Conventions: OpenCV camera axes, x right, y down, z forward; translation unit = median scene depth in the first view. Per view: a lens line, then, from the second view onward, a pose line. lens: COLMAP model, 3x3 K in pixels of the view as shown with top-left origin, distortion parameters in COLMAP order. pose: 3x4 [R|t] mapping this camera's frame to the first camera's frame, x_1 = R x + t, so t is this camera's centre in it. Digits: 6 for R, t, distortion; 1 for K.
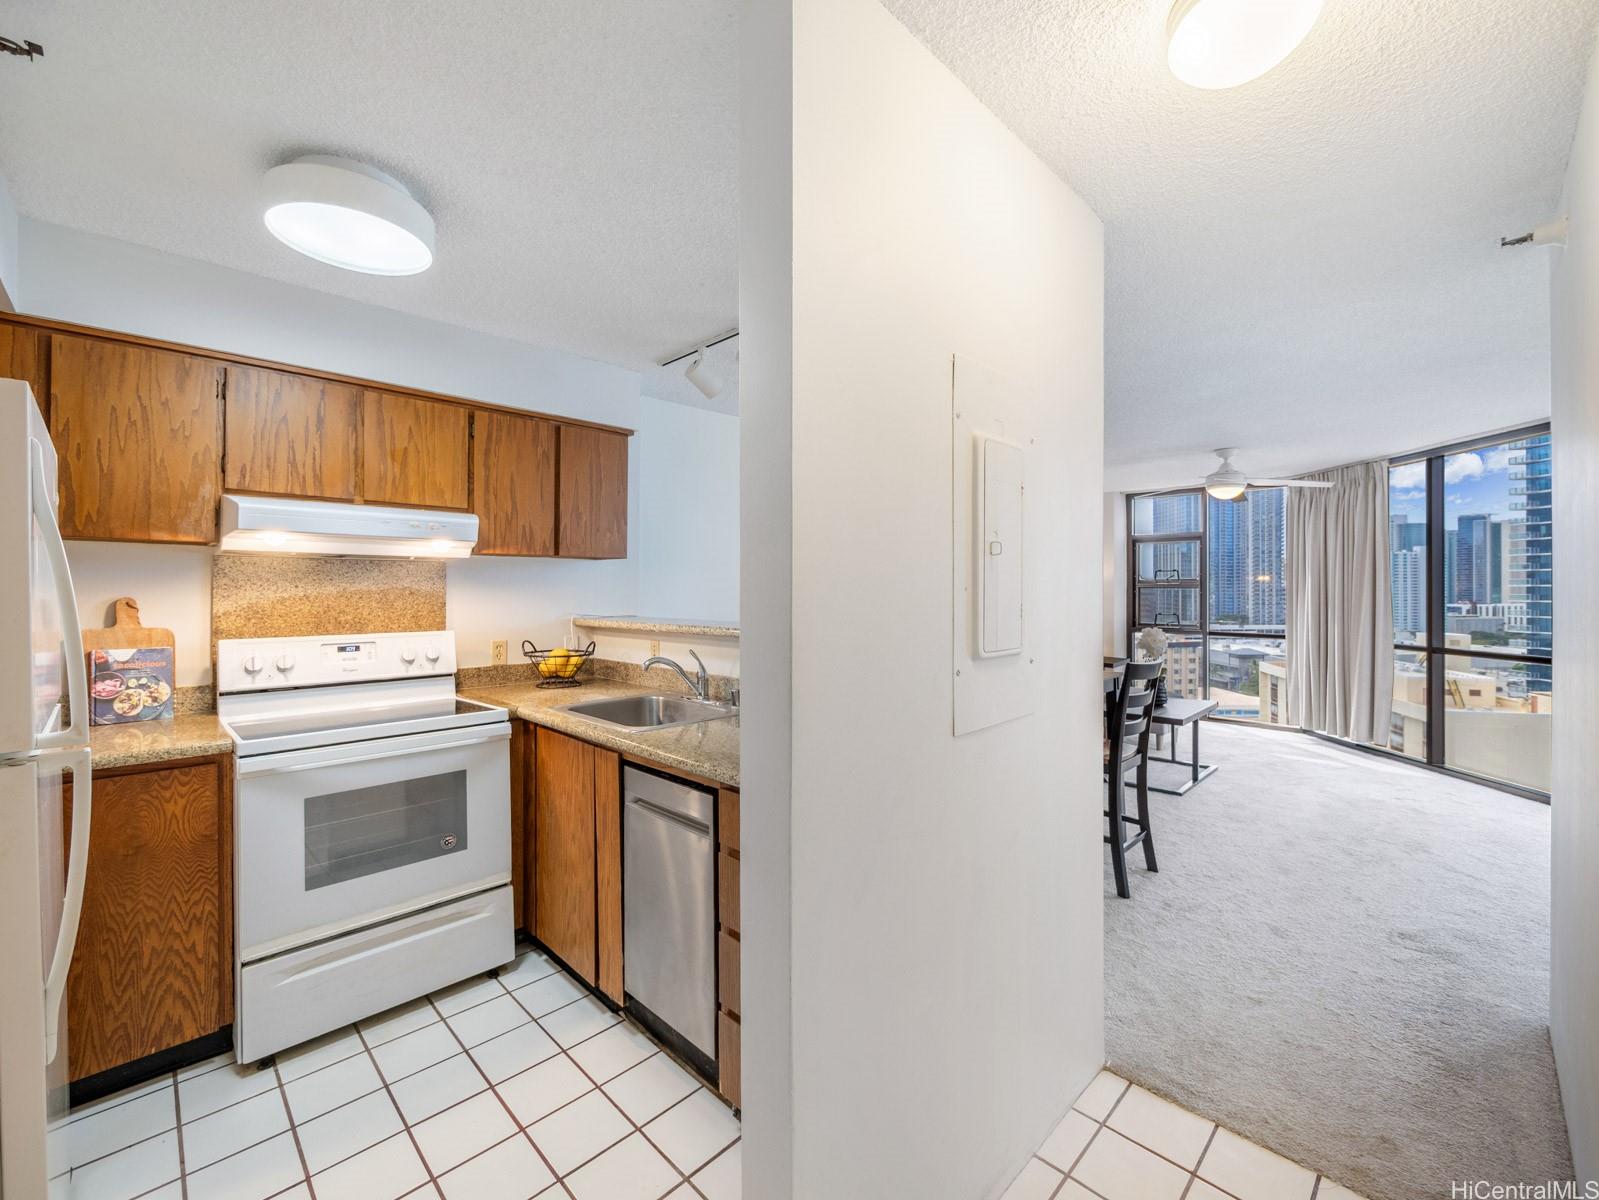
lens RADIAL K [[671.0, 0, 795.0], [0, 671.0, 590.9], [0, 0, 1]] dist [-0.008599, 0.001455]
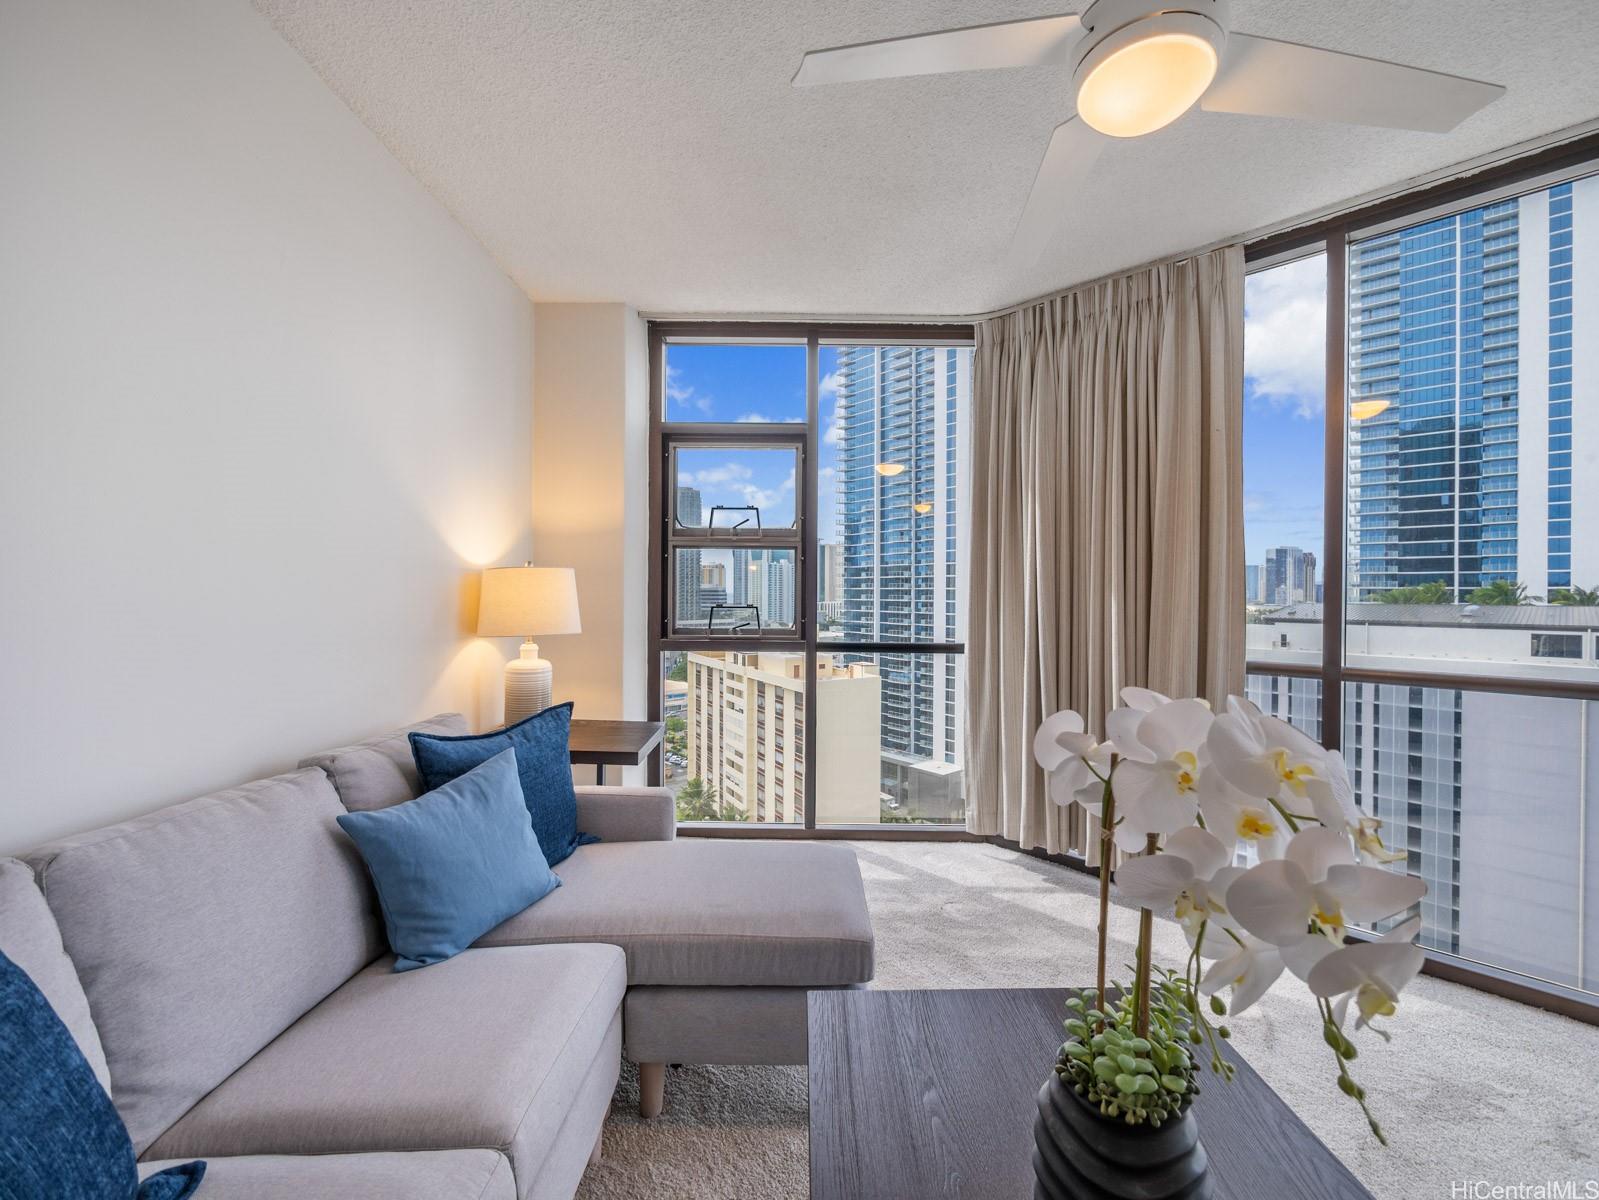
lens RADIAL K [[671.0, 0, 802.8], [0, 671.0, 595.5], [0, 0, 1]] dist [-0.008599, 0.001455]
pose [[0.708865, 0.002612, 0.705339, 0.769490], [-0.007881, 0.999960, 0.004218, 0.072394], [-0.705300, -0.008549, 0.708857, 1.828656]]
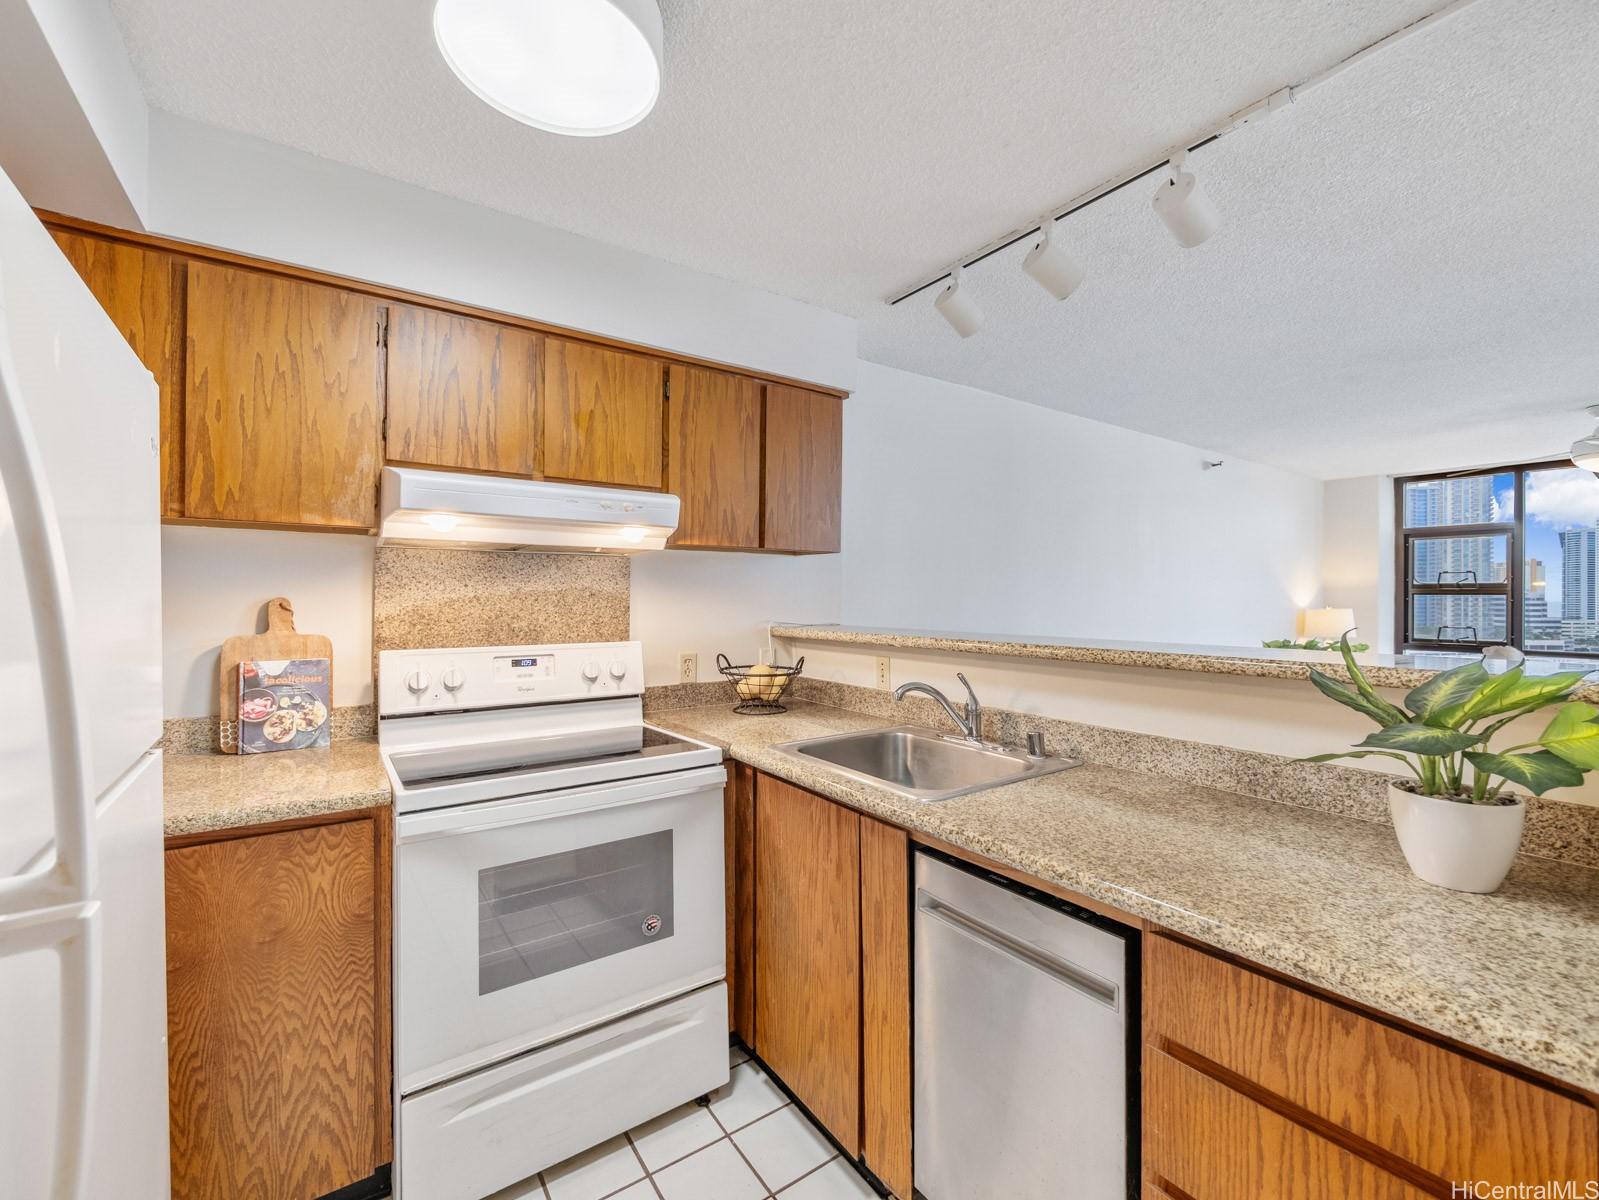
lens RADIAL K [[671.0, 0, 805.5], [0, 671.0, 598.1], [0, 0, 1]] dist [-0.008599, 0.001455]
pose [[0.986892, 0.003194, -0.161348, -0.216790], [-0.003219, 0.999995, 0.000110, 0.007655], [0.161348, 0.000411, 0.986897, 0.274197]]
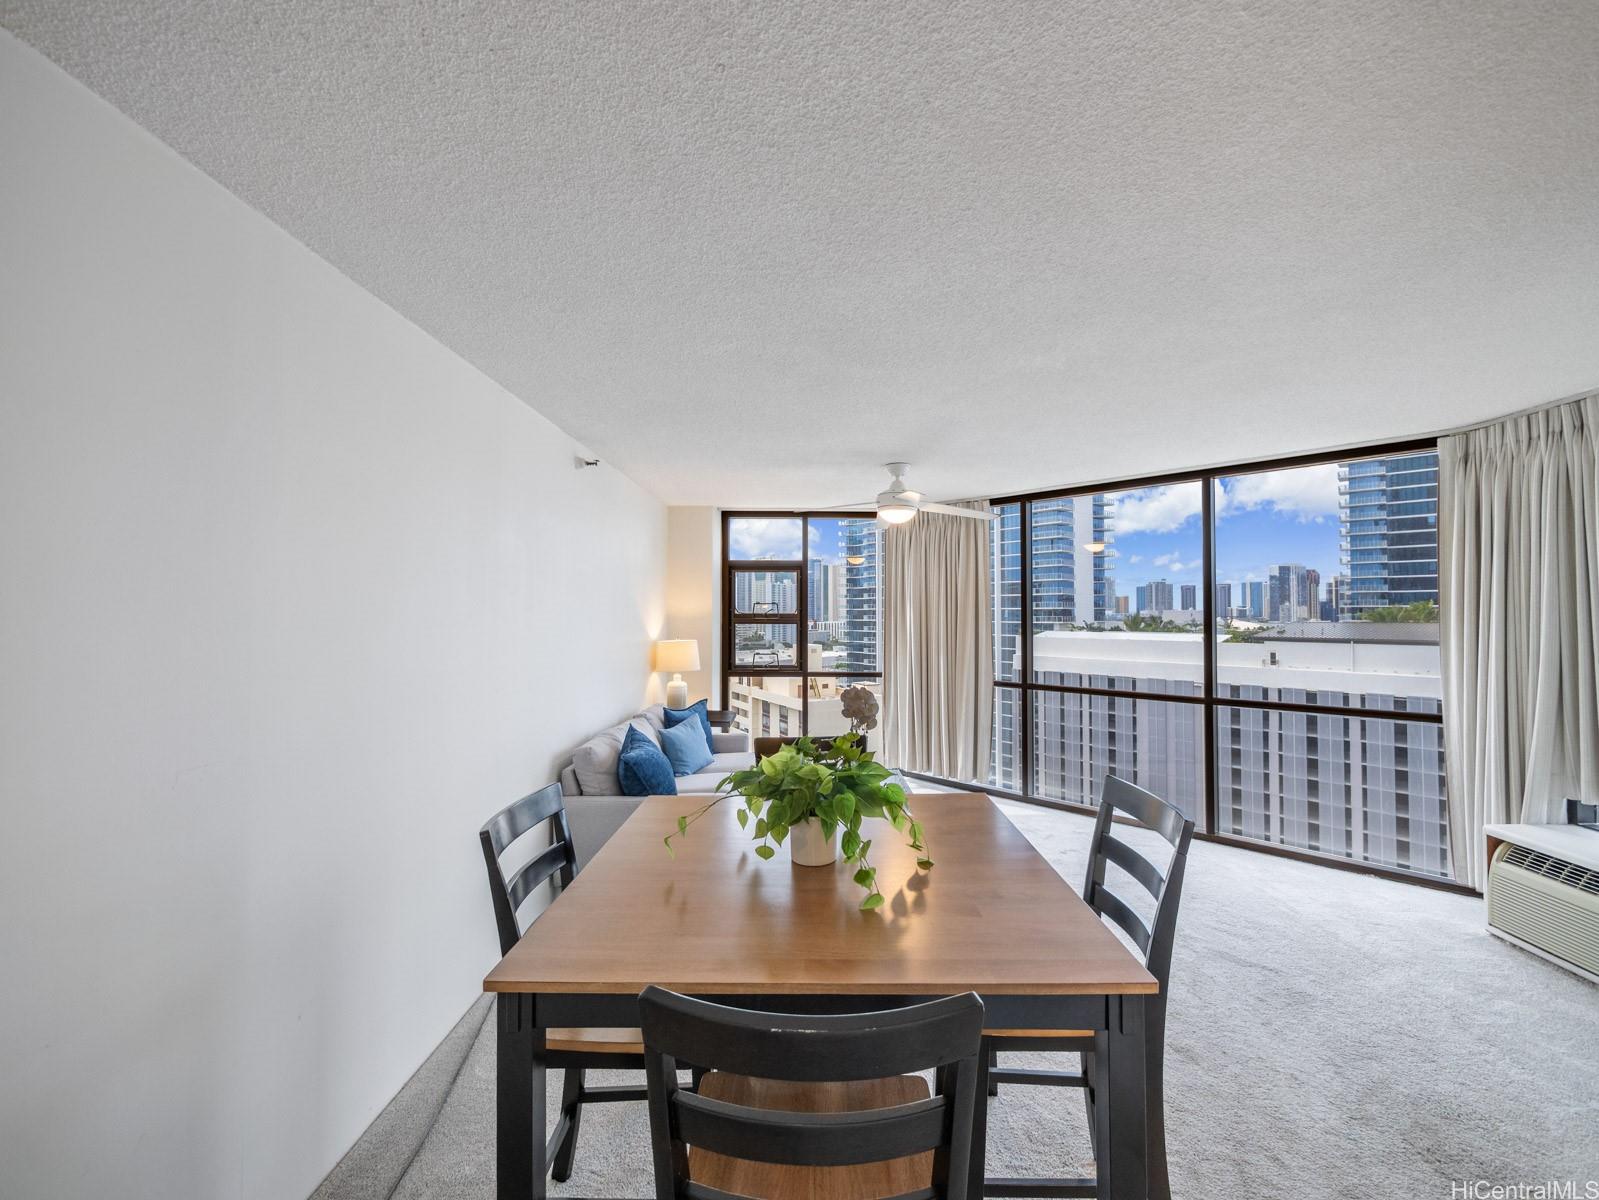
lens RADIAL K [[671.0, 0, 804.0], [0, 671.0, 604.6], [0, 0, 1]] dist [-0.008599, 0.001455]
pose [[0.711321, 0.010003, 0.702796, -0.060265], [-0.002541, 0.999929, -0.011660, -0.051948], [-0.702863, 0.006508, 0.711295, 0.965592]]
